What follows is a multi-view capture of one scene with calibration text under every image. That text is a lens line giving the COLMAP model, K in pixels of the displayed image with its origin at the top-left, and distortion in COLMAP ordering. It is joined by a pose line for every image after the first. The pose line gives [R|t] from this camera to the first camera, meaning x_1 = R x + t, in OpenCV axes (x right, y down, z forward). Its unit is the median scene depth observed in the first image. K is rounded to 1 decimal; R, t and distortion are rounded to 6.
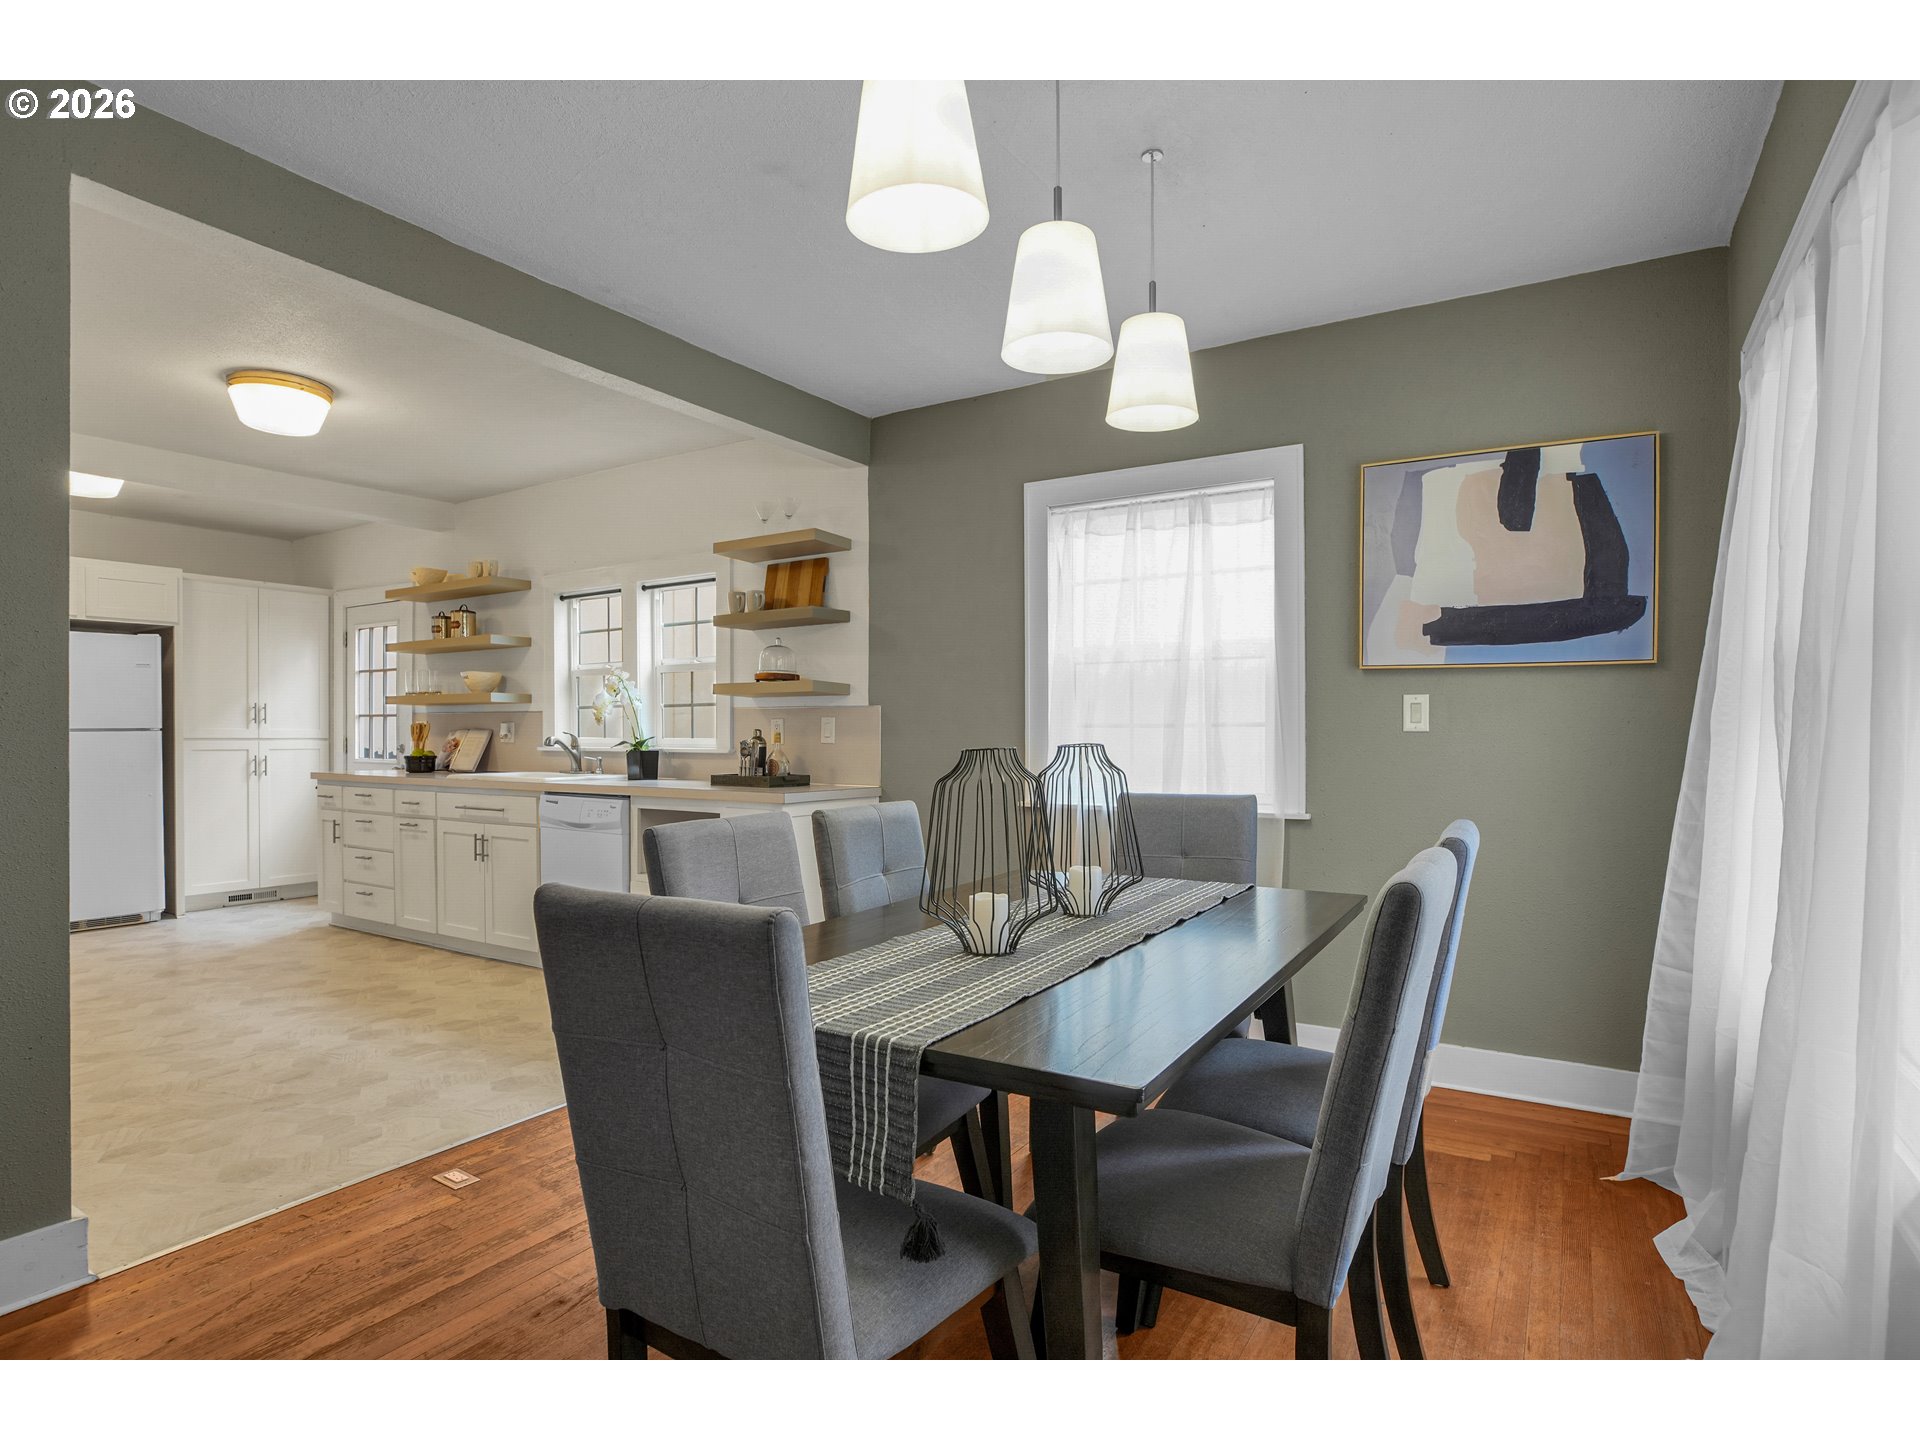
lens RADIAL K [[1011.7, 0, 931.6], [0, 1011.7, 723.4], [0, 0, 1]] dist [-0.034852, 0.016625]
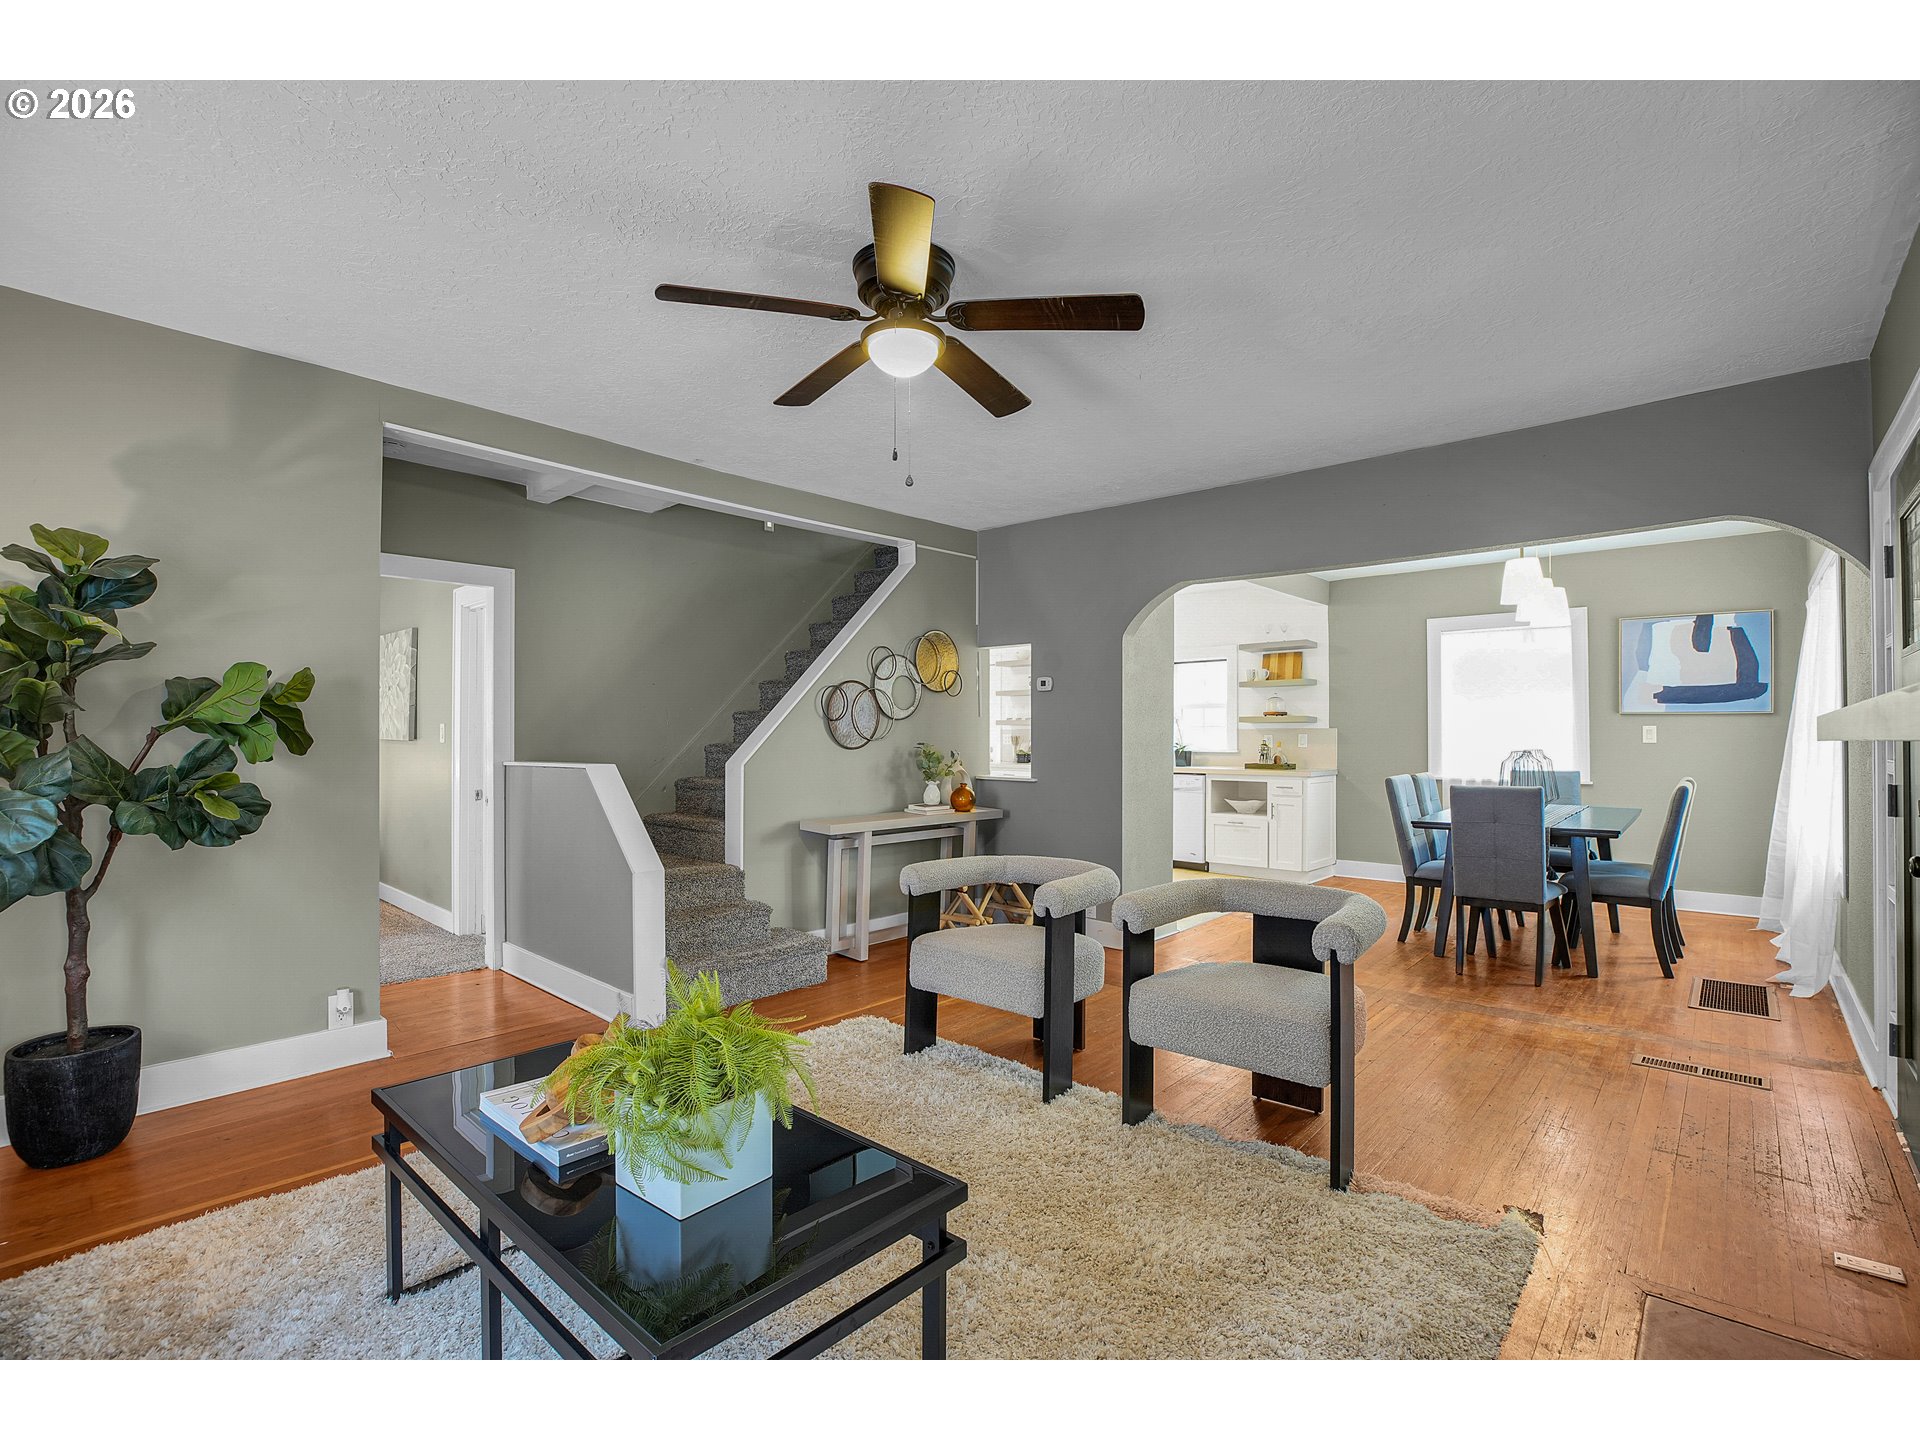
lens RADIAL K [[869.6, 0, 988.6], [0, 869.6, 714.7], [0, 0, 1]] dist [-0.001350, 0.000057]
pose [[0.990523, -0.002830, -0.137320, -0.664495], [0.000514, 0.999857, -0.016900, -0.021666], [0.137349, 0.016670, 0.990382, -1.038456]]
